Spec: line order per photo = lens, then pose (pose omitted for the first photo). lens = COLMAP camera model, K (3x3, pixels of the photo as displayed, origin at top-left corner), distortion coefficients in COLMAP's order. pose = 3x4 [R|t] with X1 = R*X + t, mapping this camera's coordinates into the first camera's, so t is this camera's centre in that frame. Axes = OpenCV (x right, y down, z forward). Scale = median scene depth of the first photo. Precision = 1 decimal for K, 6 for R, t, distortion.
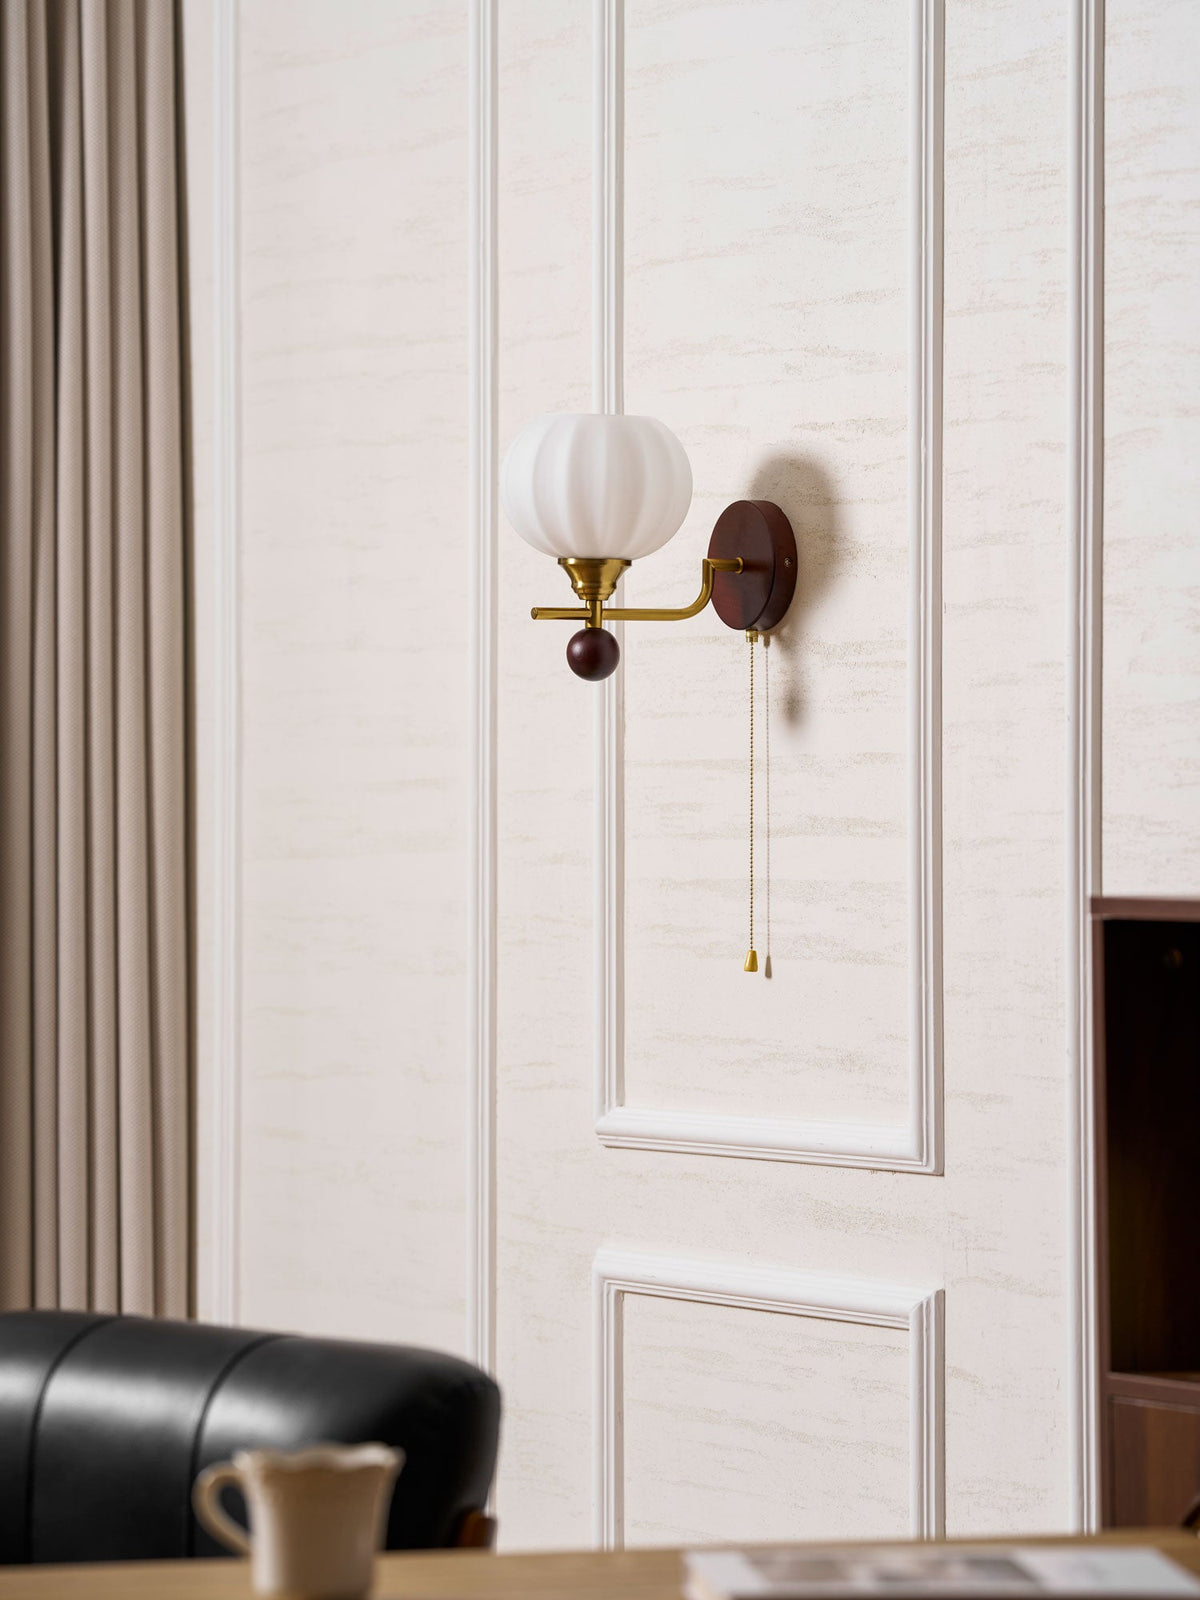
lens RADIAL K [[3782.1, 0, 600.0], [0, 3782.1, 800.0], [0, 0, 1]] dist [0.046422, 0.042482]
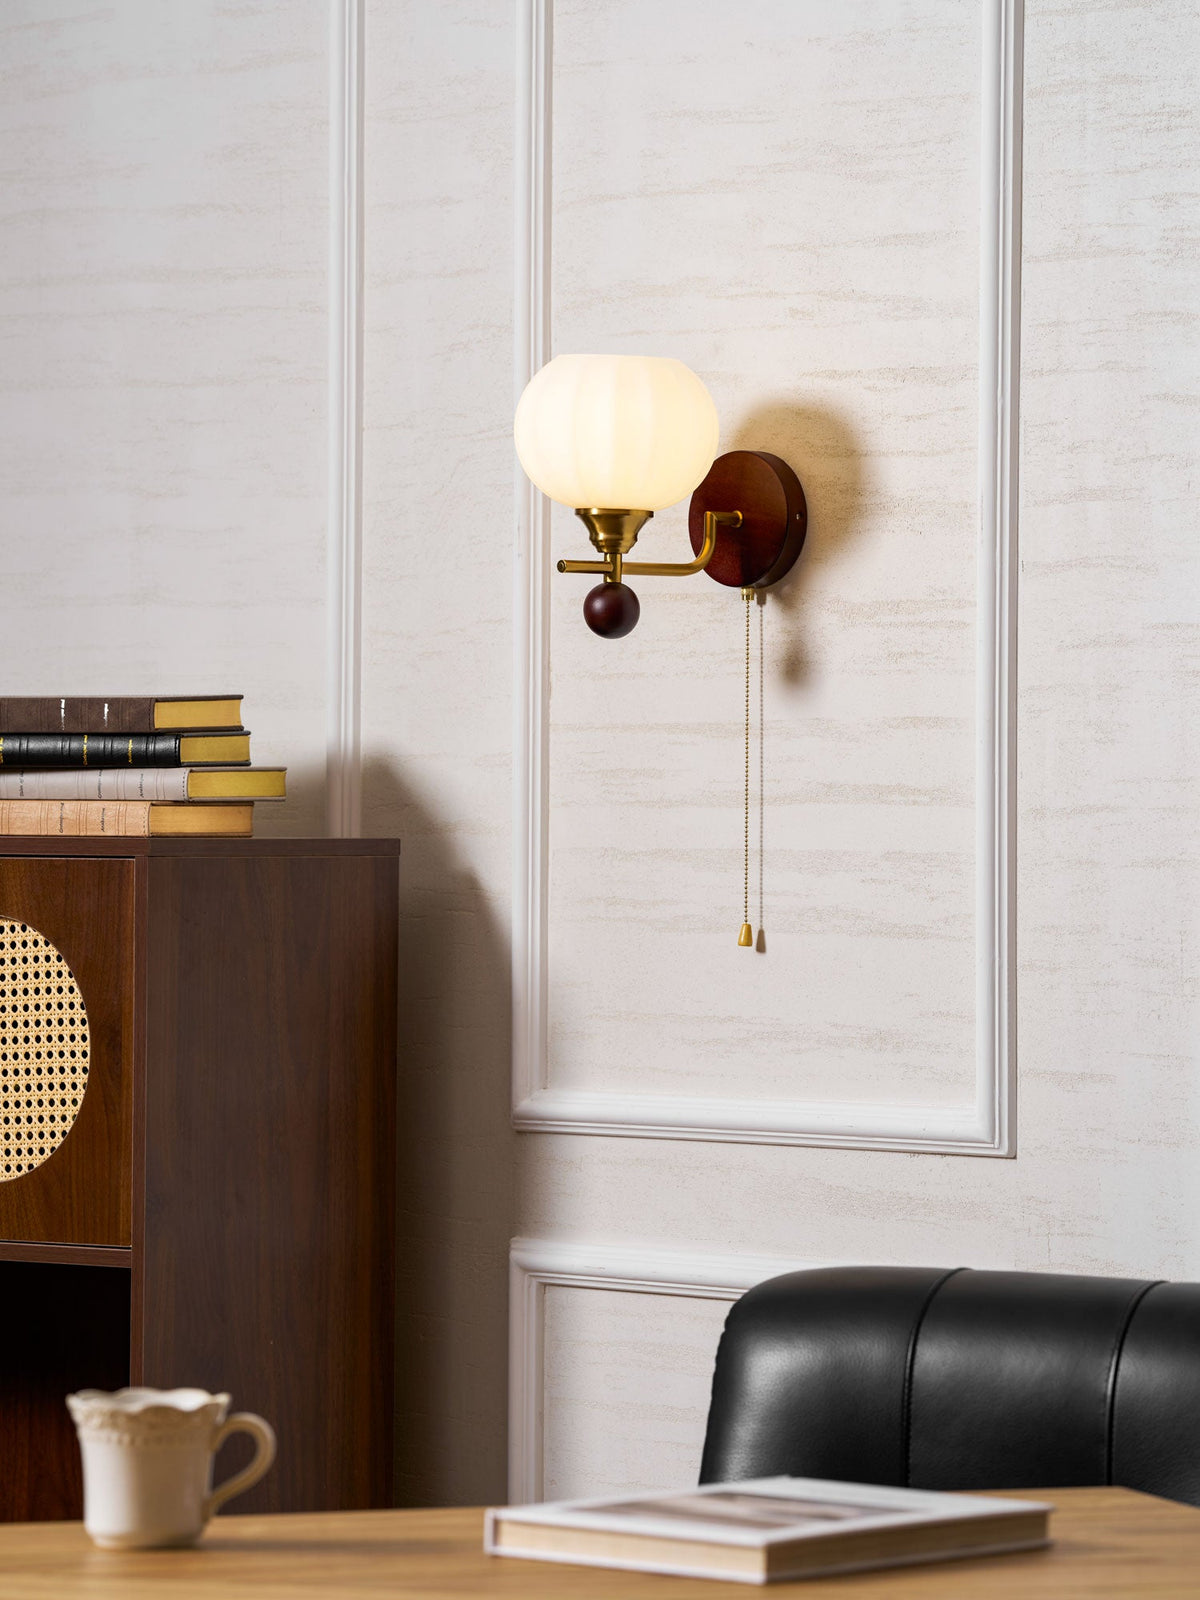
lens RADIAL K [[3782.1, 0, 600.0], [0, 3782.1, 800.0], [0, 0, 1]] dist [0.046422, 0.042482]
pose [[0.978805, 0.001428, 0.204791, -0.195909], [-0.003218, 0.999959, 0.008409, 0.000686], [-0.204770, -0.008890, 0.978770, 0.077923]]
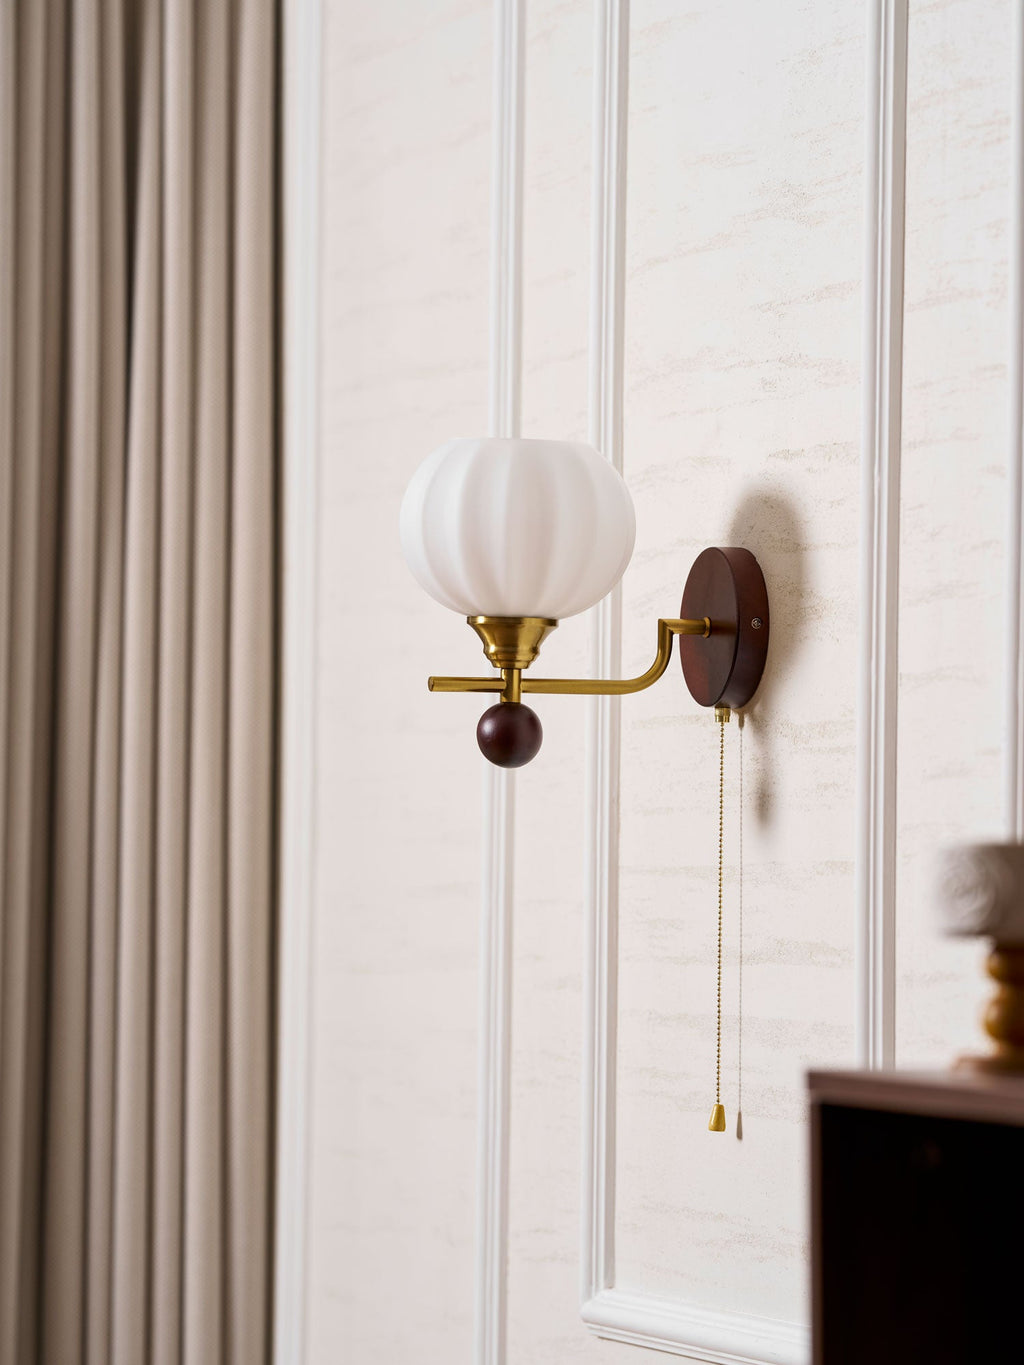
lens RADIAL K [[3971.5, 0, 512.0], [0, 3971.5, 737.5], [0, 0, 1]] dist [0.112470, 0.700305]
pose [[0.988248, 0.008671, -0.152611, 0.128708], [-0.014865, 0.999109, -0.039491, -0.004327], [0.152133, 0.041295, 0.987497, 0.158417]]
